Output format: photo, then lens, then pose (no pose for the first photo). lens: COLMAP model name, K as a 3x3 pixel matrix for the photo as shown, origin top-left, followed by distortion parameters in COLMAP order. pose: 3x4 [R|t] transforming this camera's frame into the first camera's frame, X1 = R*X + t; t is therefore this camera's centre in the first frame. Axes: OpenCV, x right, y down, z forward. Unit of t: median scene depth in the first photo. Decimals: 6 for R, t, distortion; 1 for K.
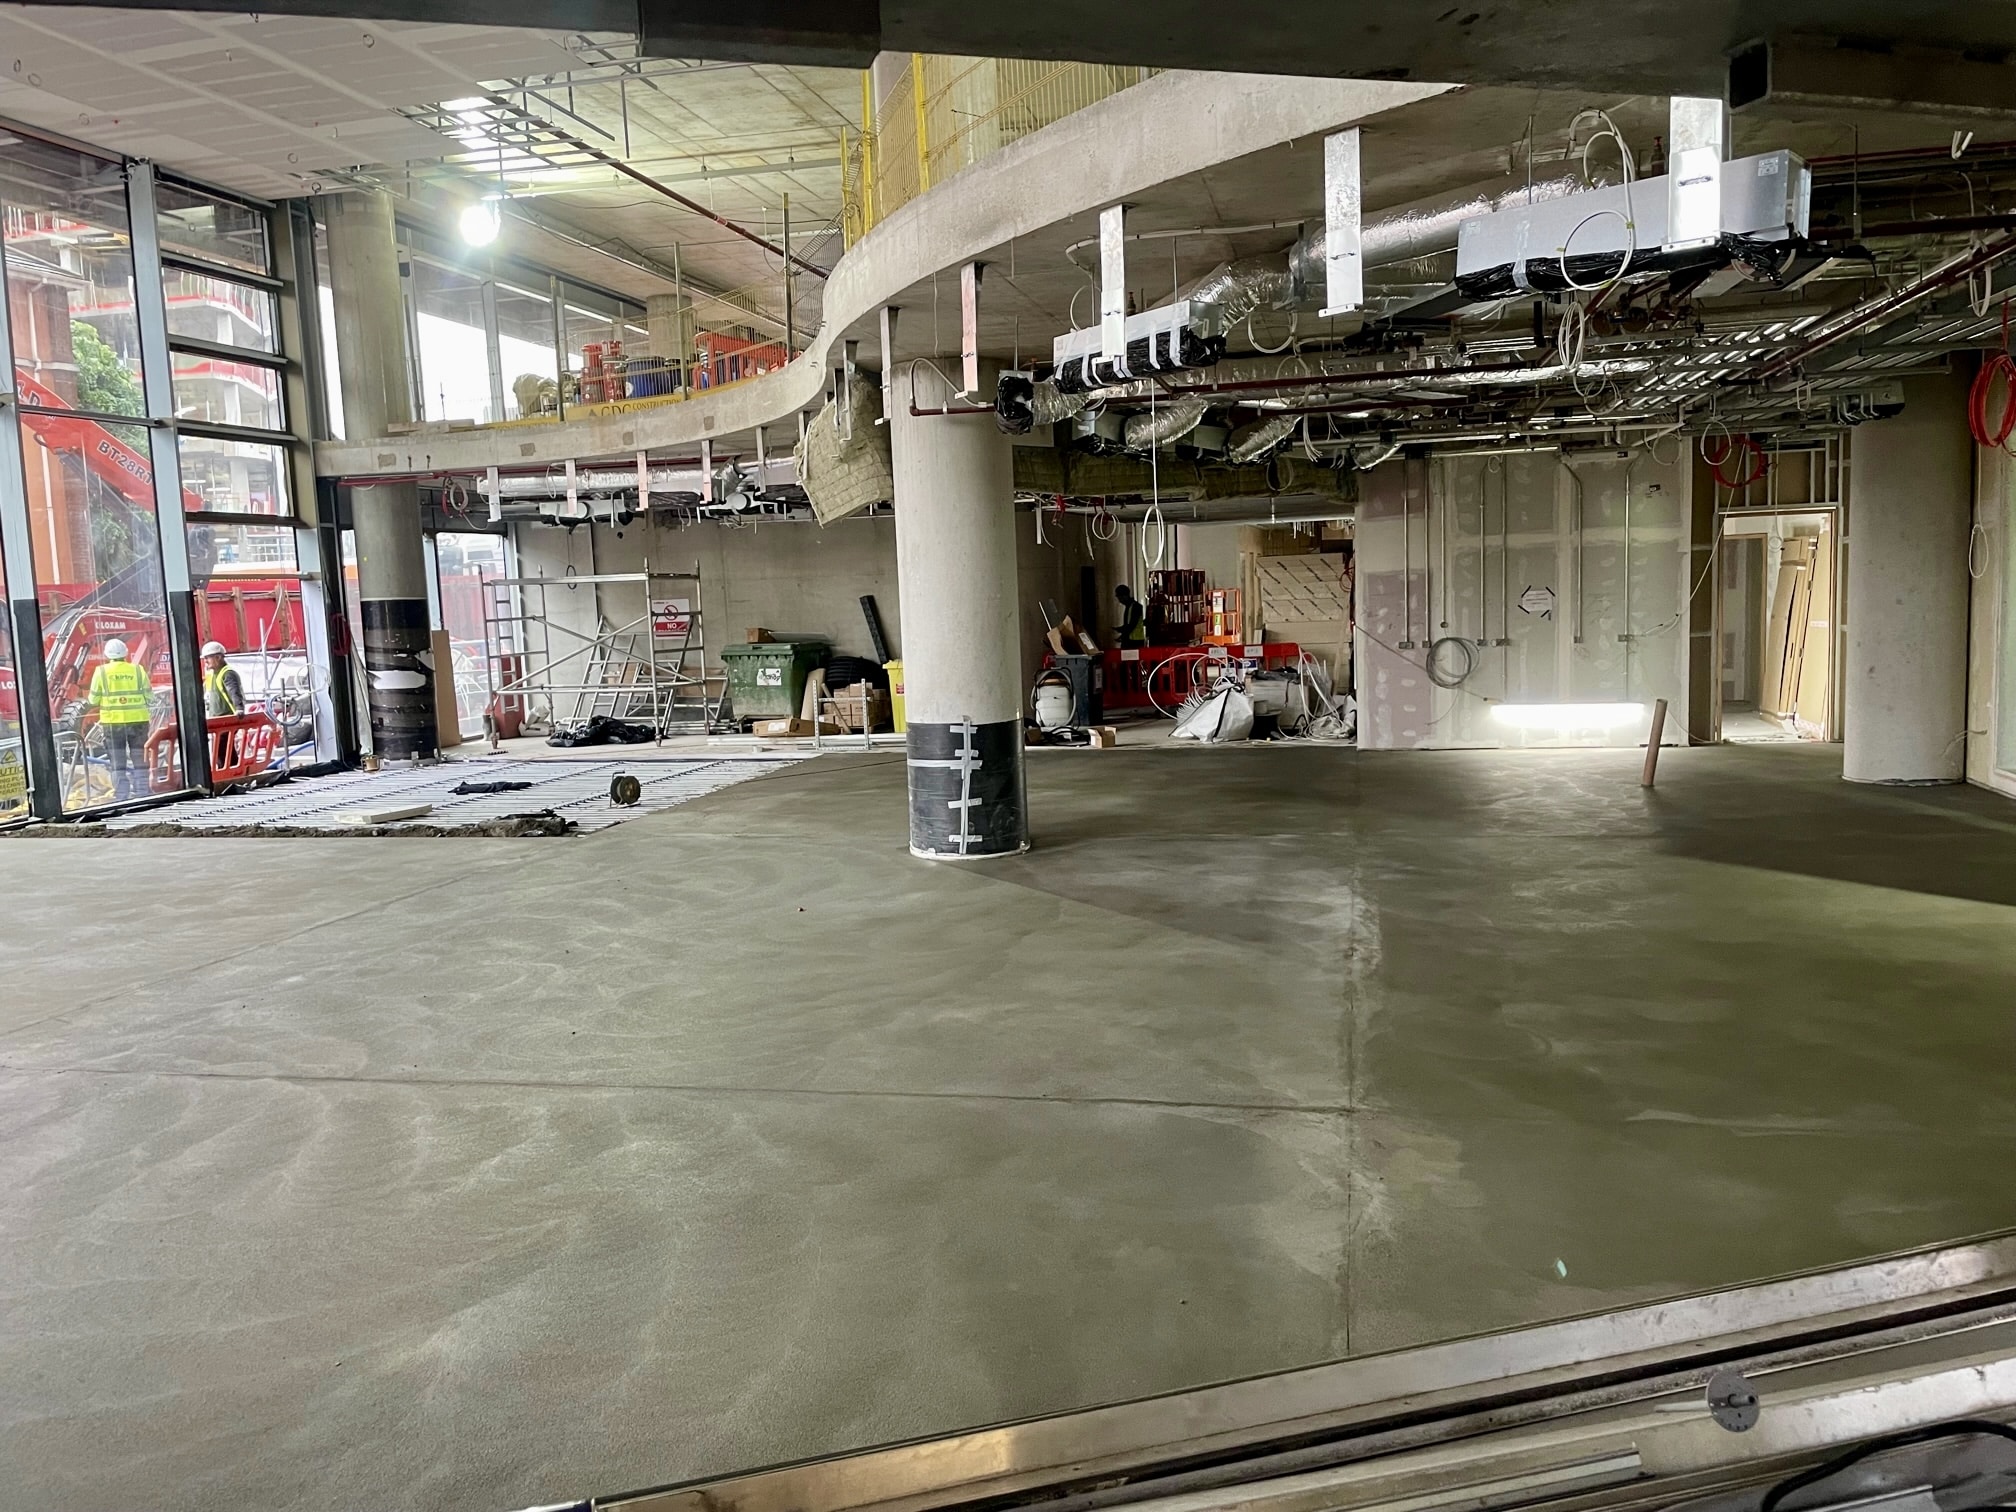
lens RADIAL K [[1504.7, 0, 1002.9], [0, 1504.7, 750.4], [0, 0, 1]] dist [0.108227, -0.152751]
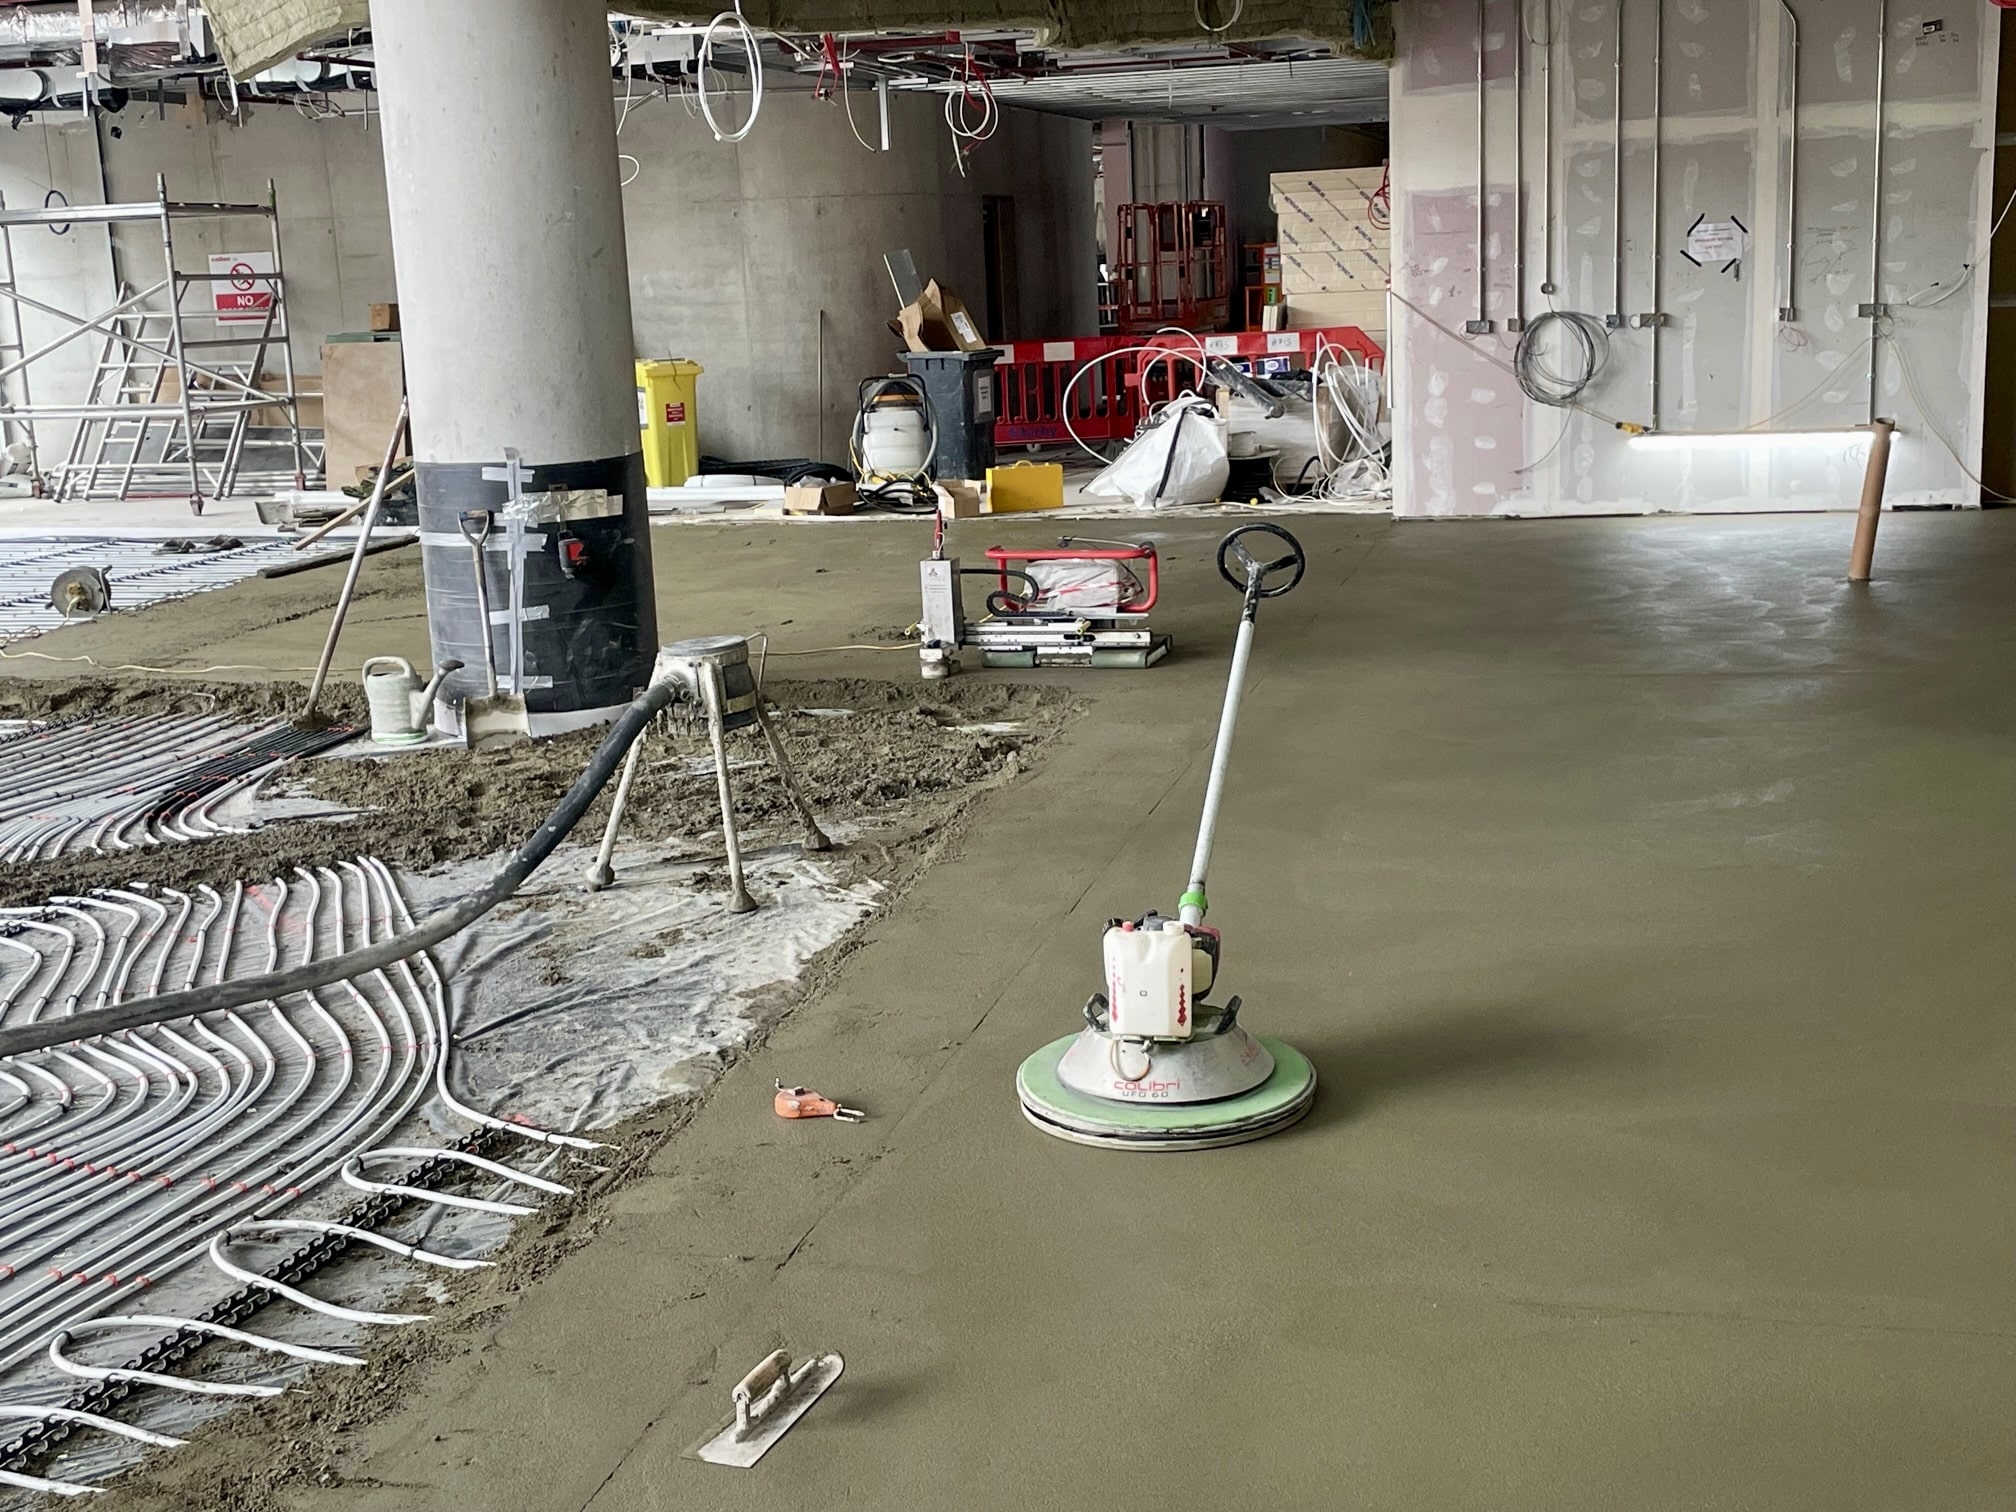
lens RADIAL K [[2471.3, 0, 1008.0], [0, 2471.3, 756.0], [0, 0, 1]] dist [0.144757, -0.293397]
pose [[0.999892, -0.000060, -0.014728, 0.098458], [0.001385, 0.995943, 0.089979, 0.003685], [0.014663, -0.089990, 0.995835, 0.077040]]
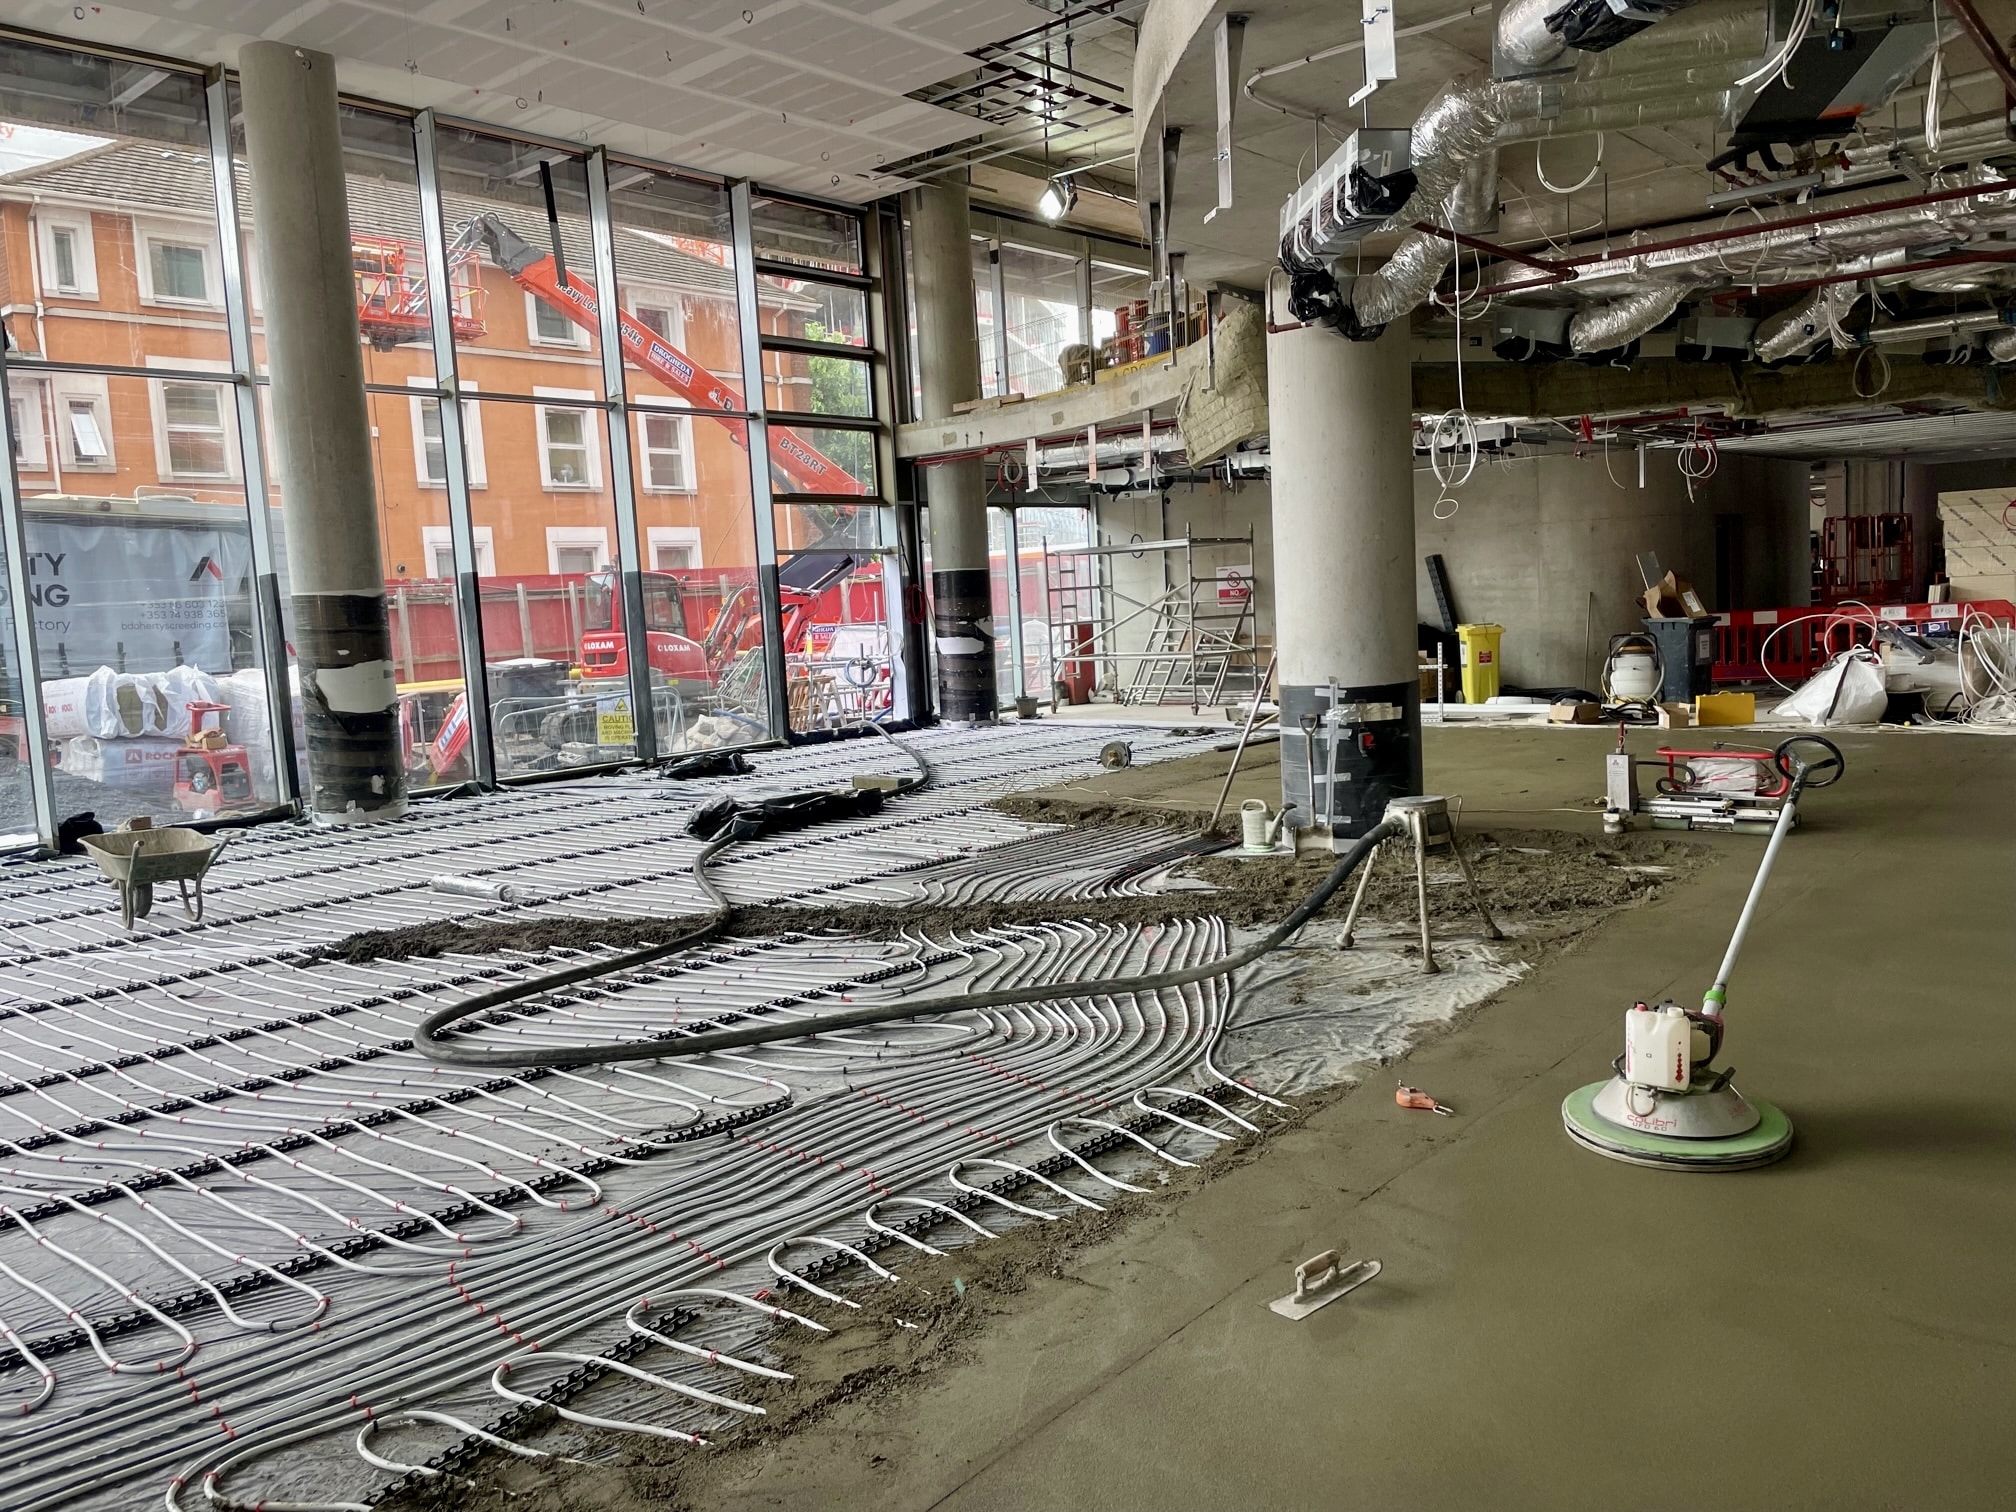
lens RADIAL K [[1504.7, 0, 1002.9], [0, 1504.7, 750.4], [0, 0, 1]] dist [0.108227, -0.152751]
pose [[0.886151, 0.037132, -0.461907, 0.128449], [-0.030827, 0.999300, 0.021191, 0.003999], [0.462370, -0.004539, 0.886675, 0.084548]]
